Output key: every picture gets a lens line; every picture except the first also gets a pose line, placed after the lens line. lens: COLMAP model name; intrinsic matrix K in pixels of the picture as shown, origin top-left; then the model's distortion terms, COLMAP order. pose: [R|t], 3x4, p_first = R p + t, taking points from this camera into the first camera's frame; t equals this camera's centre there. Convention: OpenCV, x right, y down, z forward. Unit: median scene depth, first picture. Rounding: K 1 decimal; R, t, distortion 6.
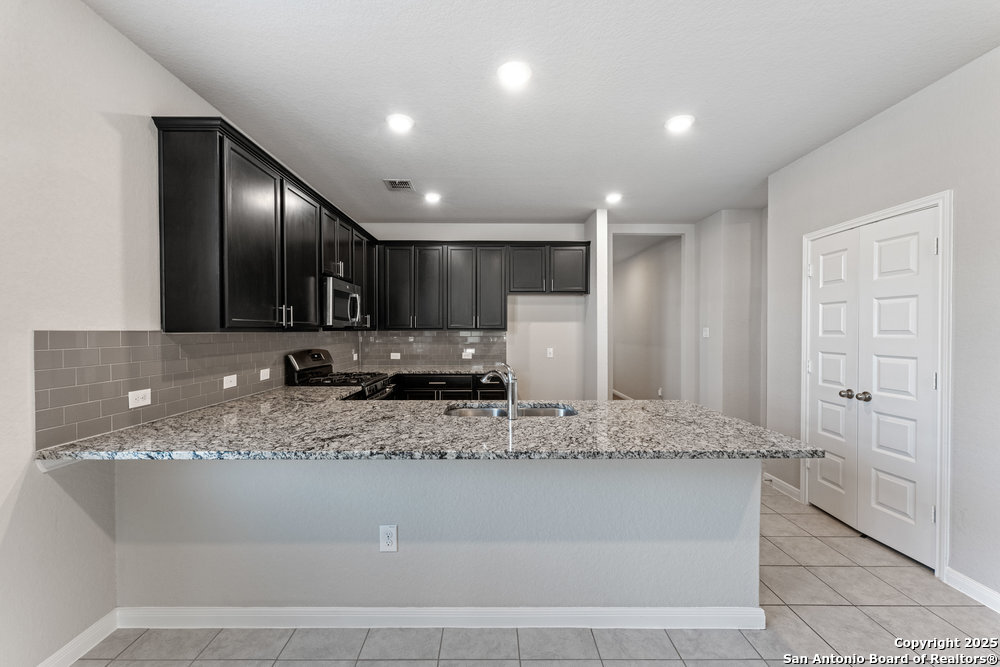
lens RADIAL K [[417.8, 0, 502.4], [0, 417.8, 336.8], [0, 0, 1]] dist [-0.002041, -0.000195]
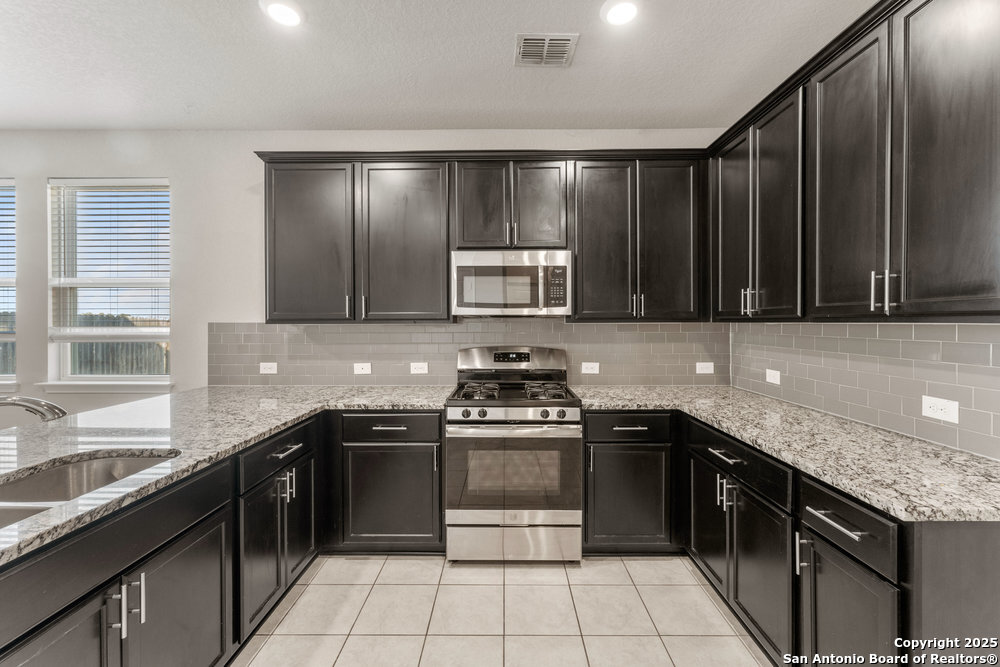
lens RADIAL K [[404.2, 0, 498.5], [0, 404.2, 325.1], [0, 0, 1]] dist [0.000952, -0.000049]
pose [[-0.034973, 0.017084, -0.999242, 0.311363], [-0.011823, 0.999777, 0.017507, -0.023414], [0.999318, 0.012426, -0.034763, 1.094583]]
